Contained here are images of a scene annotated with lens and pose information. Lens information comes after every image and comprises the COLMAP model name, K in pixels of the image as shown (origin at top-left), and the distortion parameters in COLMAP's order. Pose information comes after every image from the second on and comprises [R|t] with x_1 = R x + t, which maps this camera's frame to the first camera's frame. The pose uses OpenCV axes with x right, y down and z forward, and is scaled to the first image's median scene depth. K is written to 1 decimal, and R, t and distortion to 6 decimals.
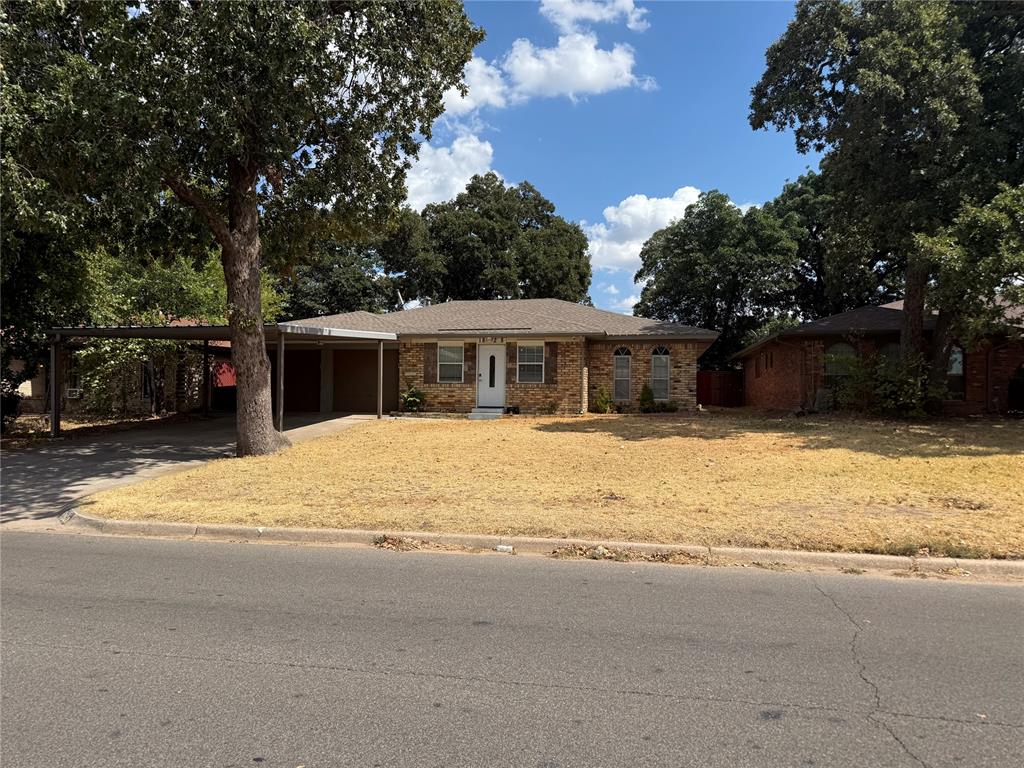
lens RADIAL K [[730.2, 0, 509.6], [0, 730.2, 388.4], [0, 0, 1]] dist [0.035123, -0.007131]
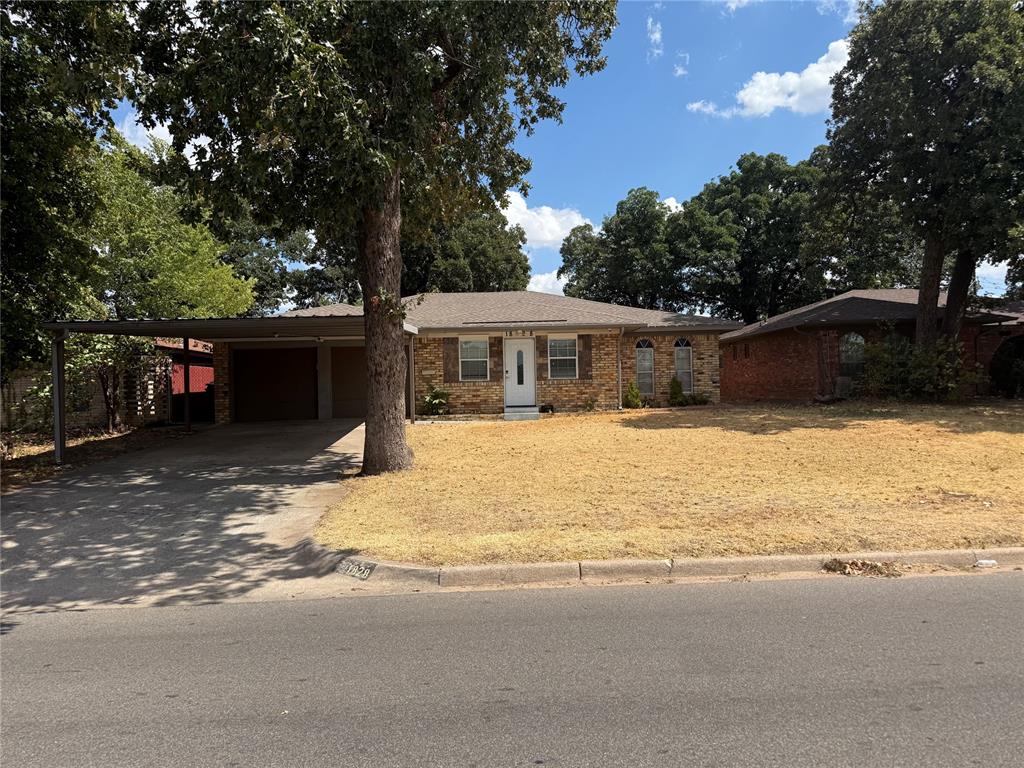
lens RADIAL K [[730.2, 0, 509.7], [0, 730.2, 376.4], [0, 0, 1]] dist [0.035123, -0.007131]
pose [[0.968630, -0.026436, 0.247097, -0.277785], [0.030295, 0.999471, -0.011826, -0.001393], [-0.246654, 0.018940, 0.968919, 0.111881]]
